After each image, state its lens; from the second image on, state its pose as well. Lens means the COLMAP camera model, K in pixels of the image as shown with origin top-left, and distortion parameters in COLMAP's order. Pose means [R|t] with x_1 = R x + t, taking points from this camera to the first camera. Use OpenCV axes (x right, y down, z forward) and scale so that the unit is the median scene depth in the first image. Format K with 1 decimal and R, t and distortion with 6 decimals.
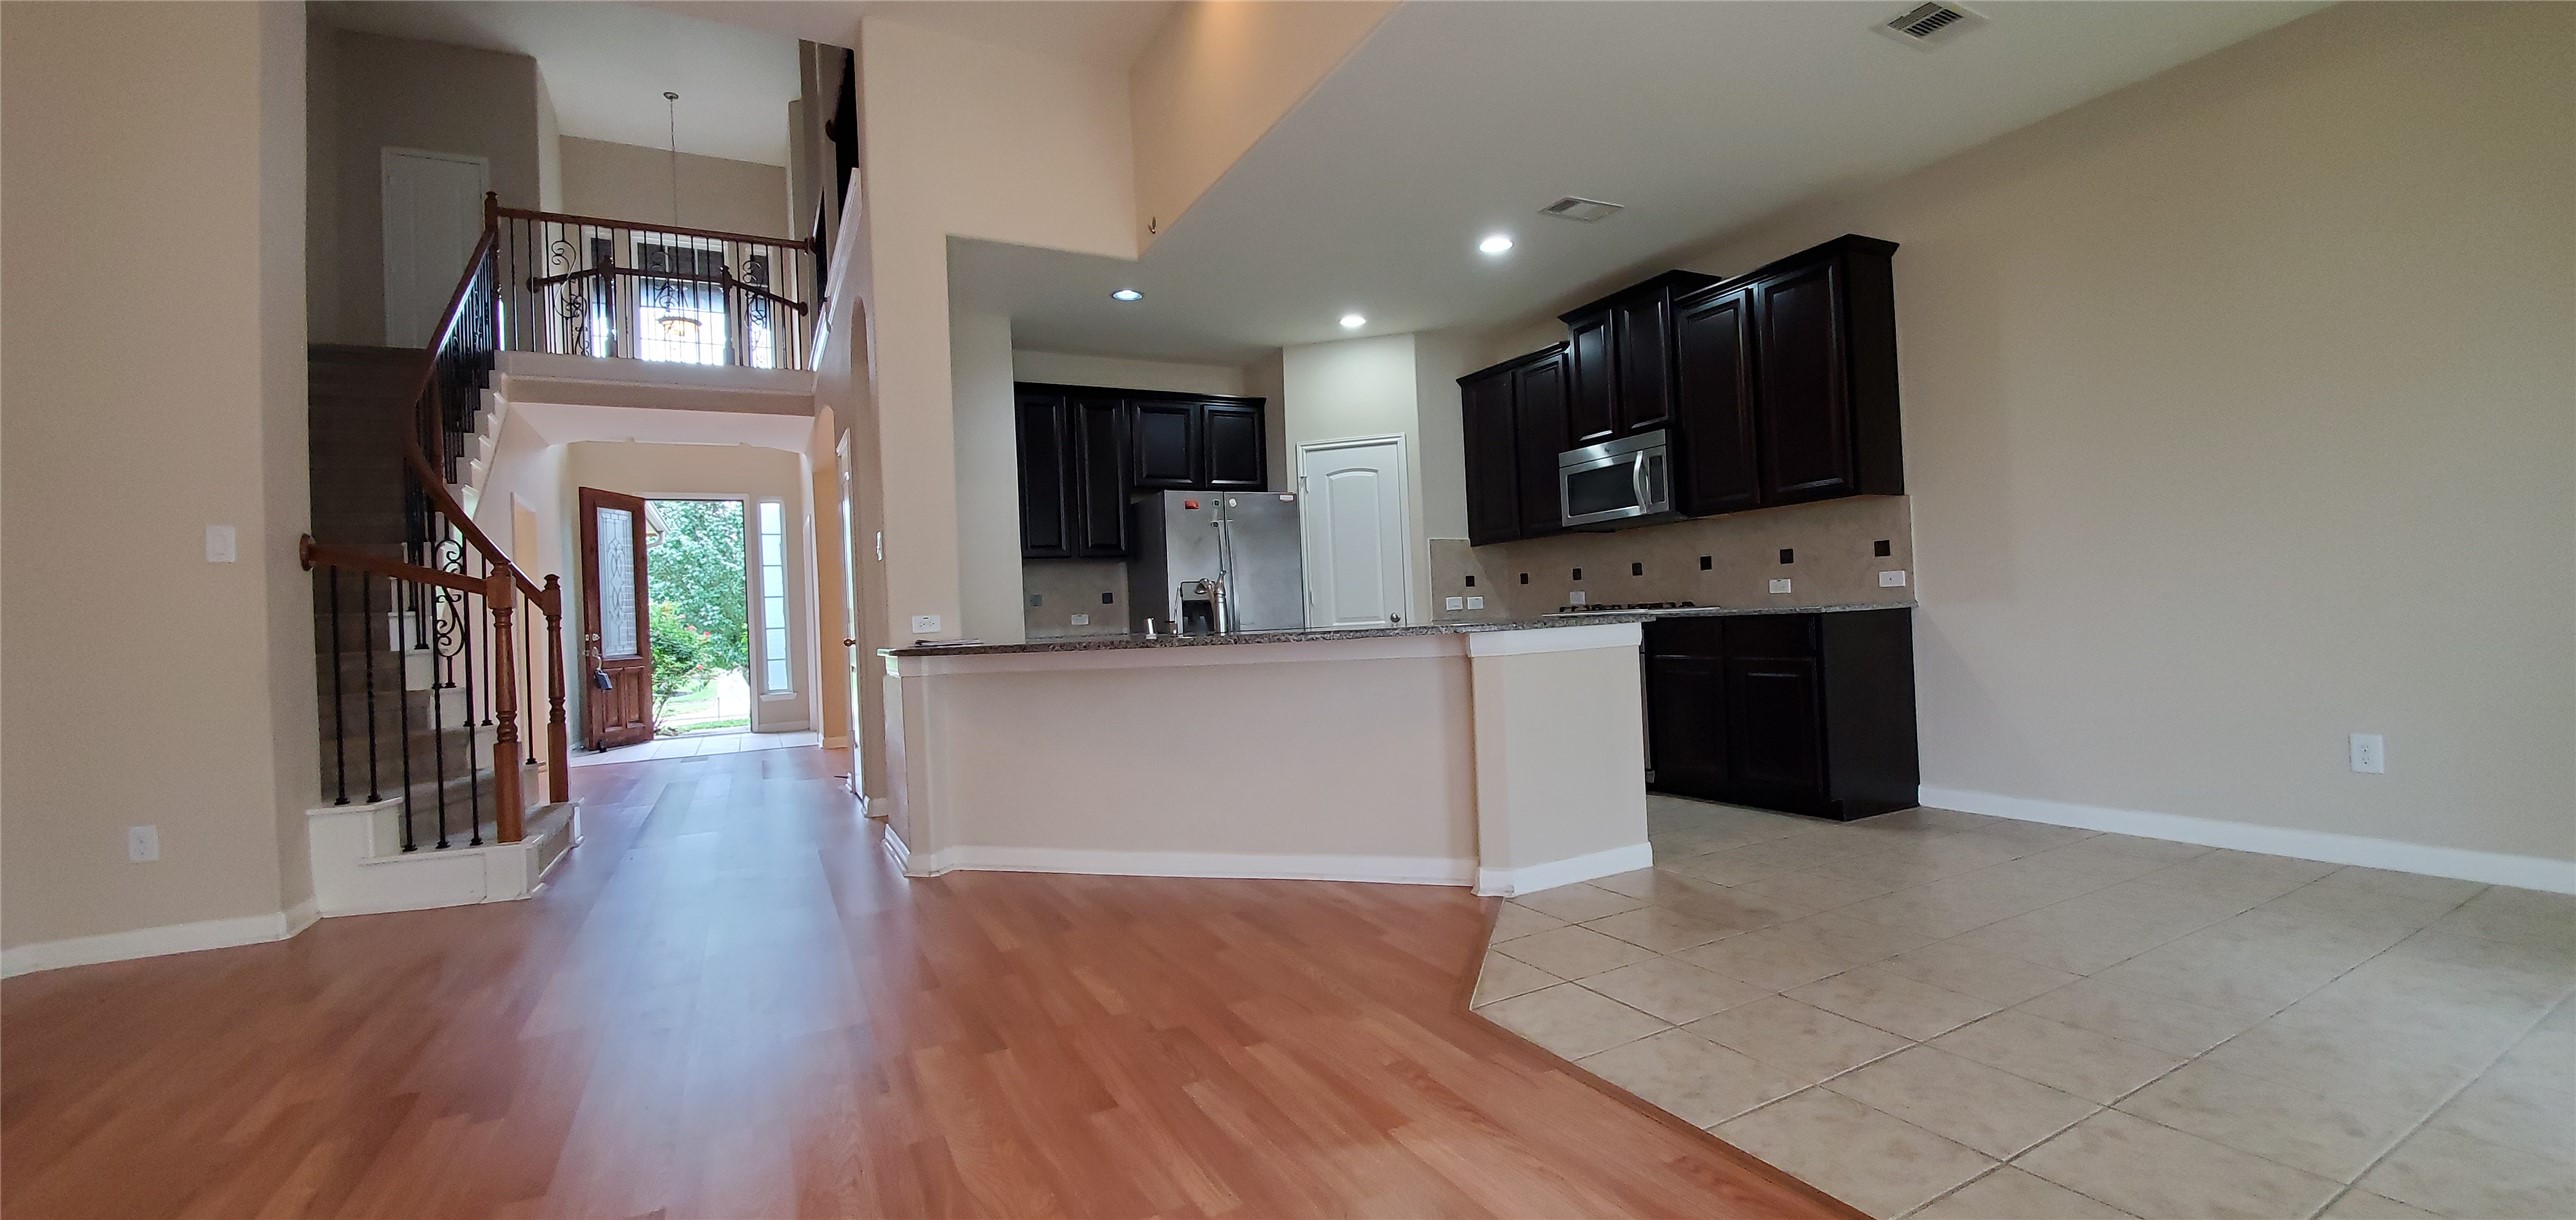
lens RADIAL K [[1017.9, 0, 1290.9], [0, 1017.9, 609.2], [0, 0, 1]] dist [0.005687, -0.010079]
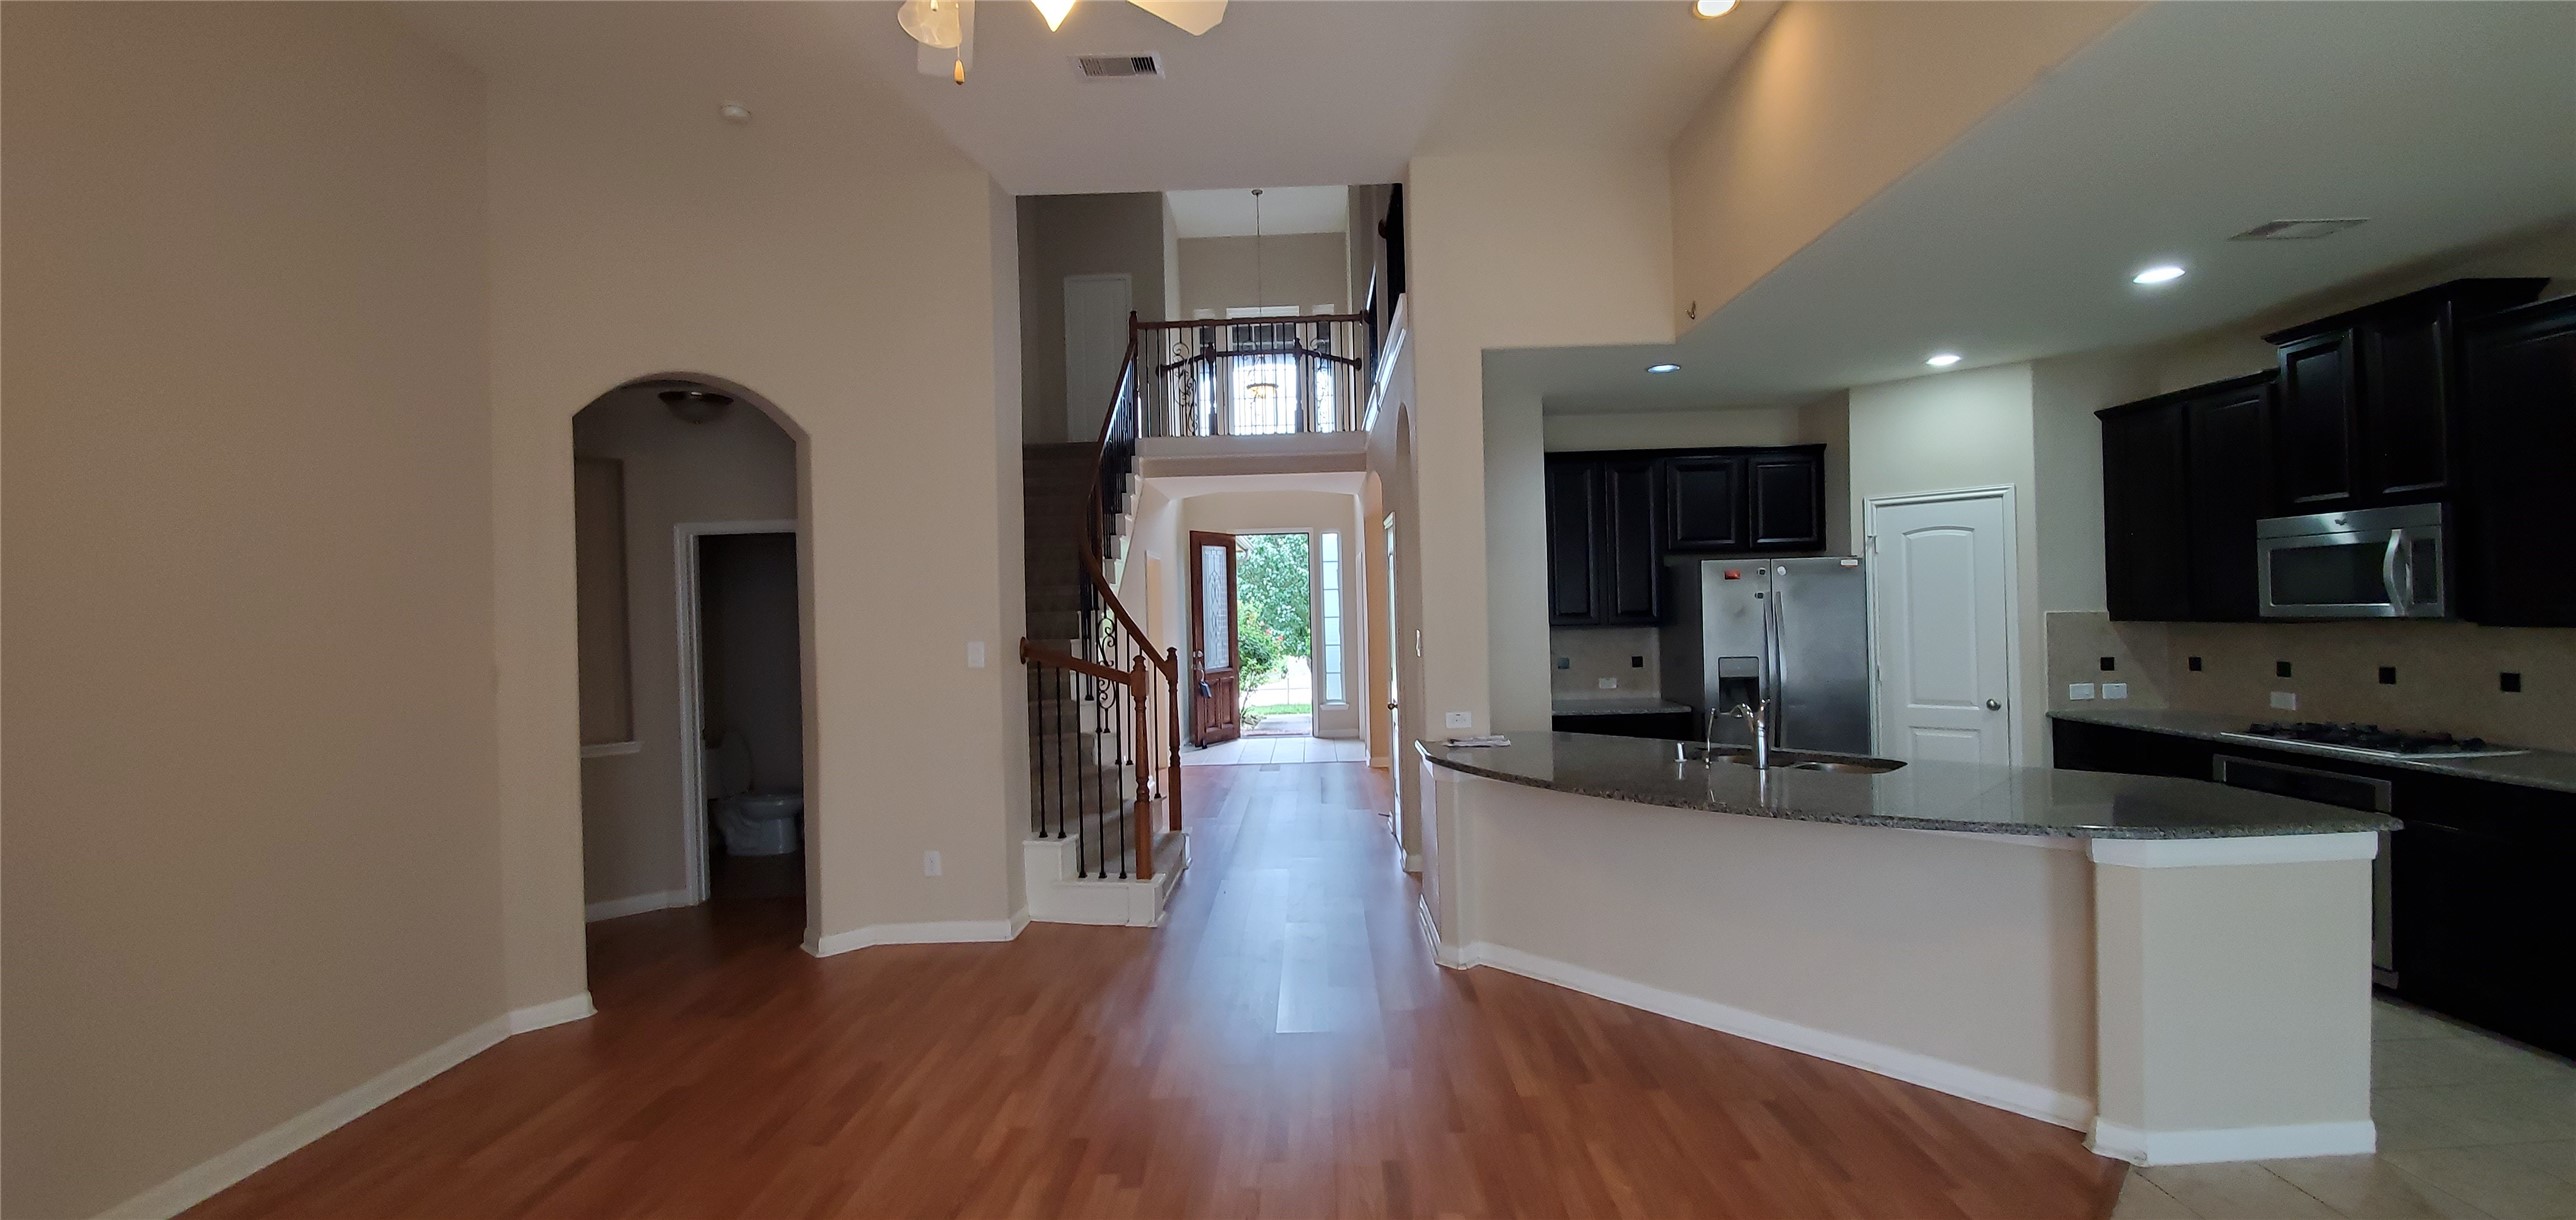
lens RADIAL K [[1017.9, 0, 1290.9], [0, 1017.9, 609.2], [0, 0, 1]] dist [0.005687, -0.010079]
pose [[0.872697, 0.022199, -0.487757, 0.004935], [-0.009686, 0.999556, 0.028162, -0.091168], [0.488166, -0.019852, 0.872525, -0.010381]]
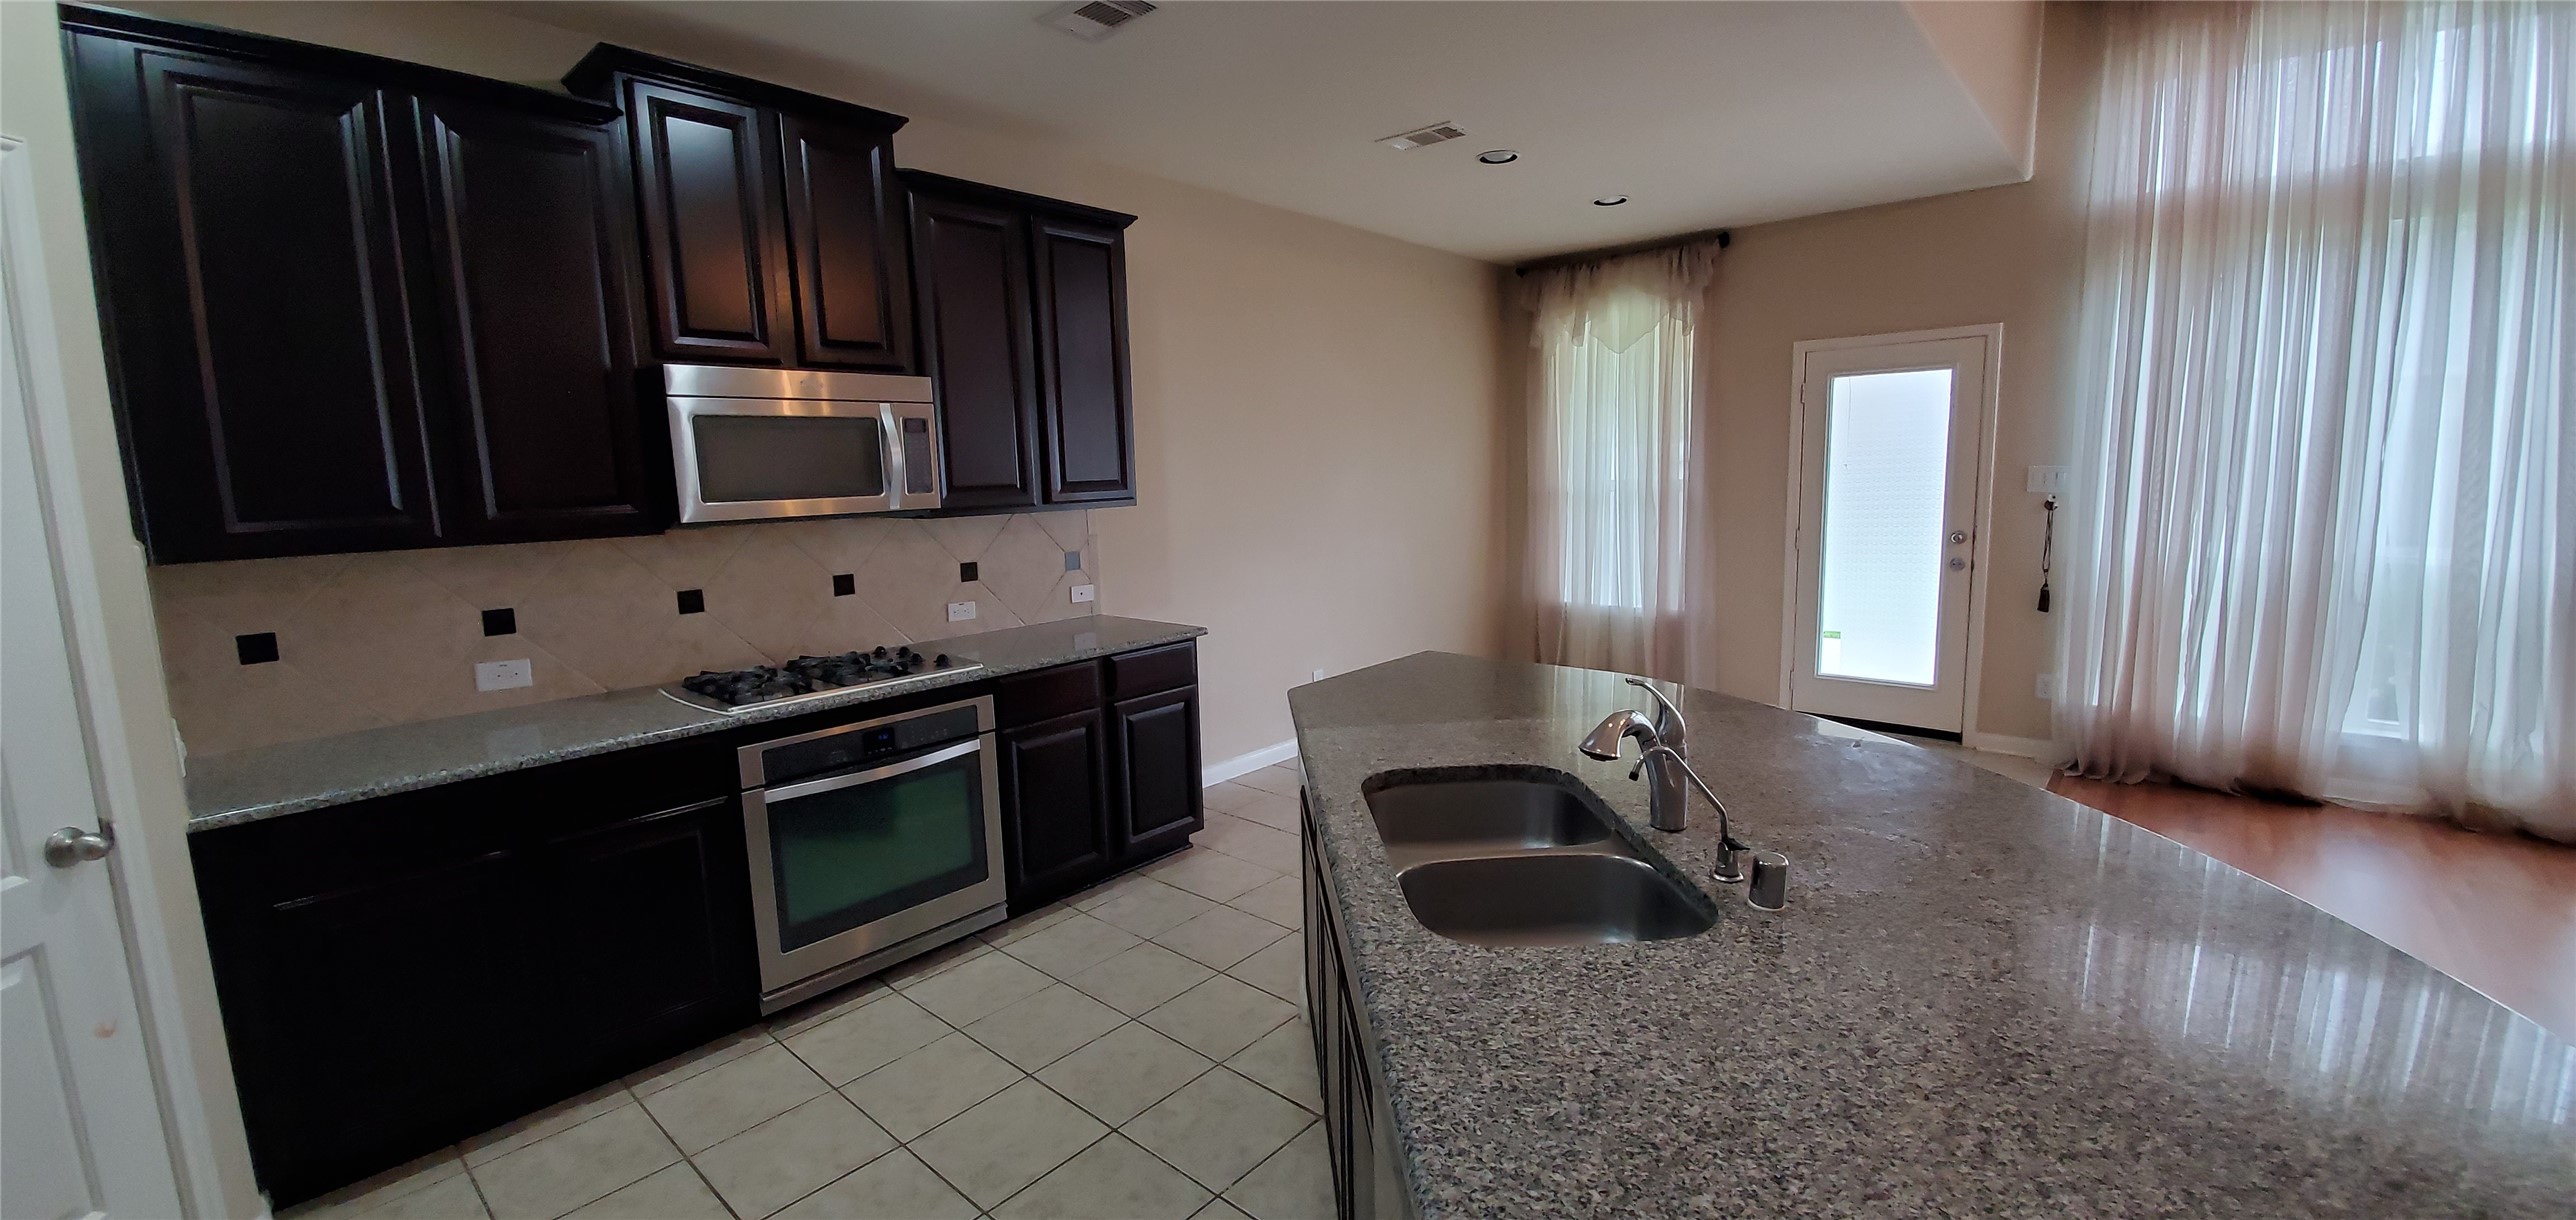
lens RADIAL K [[1017.9, 0, 1290.9], [0, 1017.9, 609.2], [0, 0, 1]] dist [0.005687, -0.010079]
pose [[-0.345857, -0.076691, 0.935148, -0.249236], [0.033098, 0.995037, 0.093844, -0.069095], [-0.937703, 0.063408, -0.341603, 0.814693]]
